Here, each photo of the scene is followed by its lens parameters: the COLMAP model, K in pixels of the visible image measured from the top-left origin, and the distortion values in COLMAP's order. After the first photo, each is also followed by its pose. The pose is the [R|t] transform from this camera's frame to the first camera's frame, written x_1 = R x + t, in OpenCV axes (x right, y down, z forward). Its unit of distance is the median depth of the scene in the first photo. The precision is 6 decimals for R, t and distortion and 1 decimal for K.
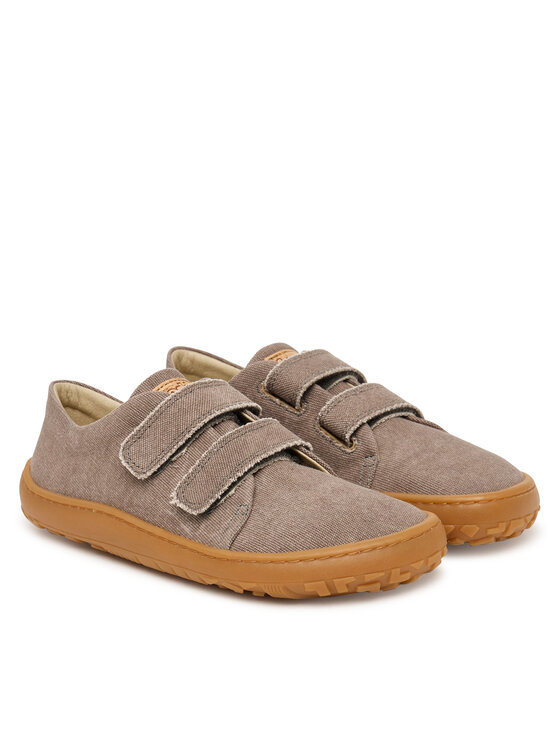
lens RADIAL K [[2192.8, 0, 279.6], [0, 2192.8, 373.1], [0, 0, 1]] dist [0.118211, 0.000000]
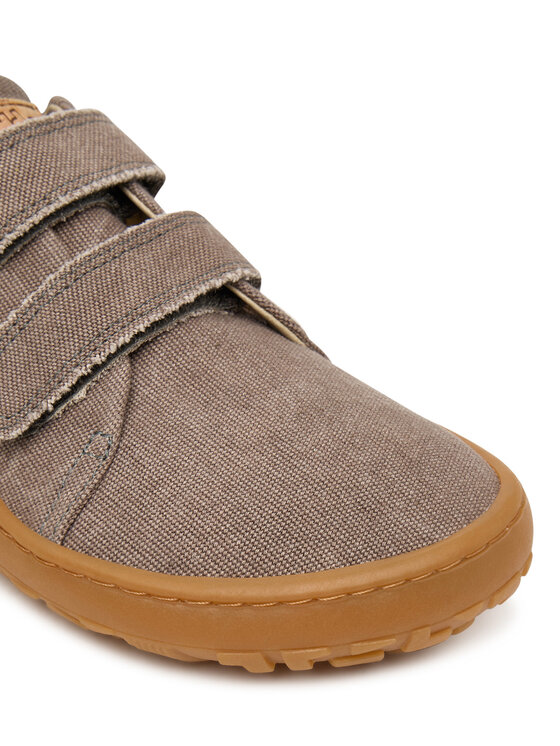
lens RADIAL K [[1167.1, 0, 282.2], [0, 1167.1, 373.3], [0, 0, 1]] dist [-0.131685, 0.000000]
pose [[0.996882, 0.075791, 0.021960, 0.014717], [-0.078043, 0.905894, 0.416252, -0.054247], [0.011655, -0.416668, 0.908984, 0.780939]]
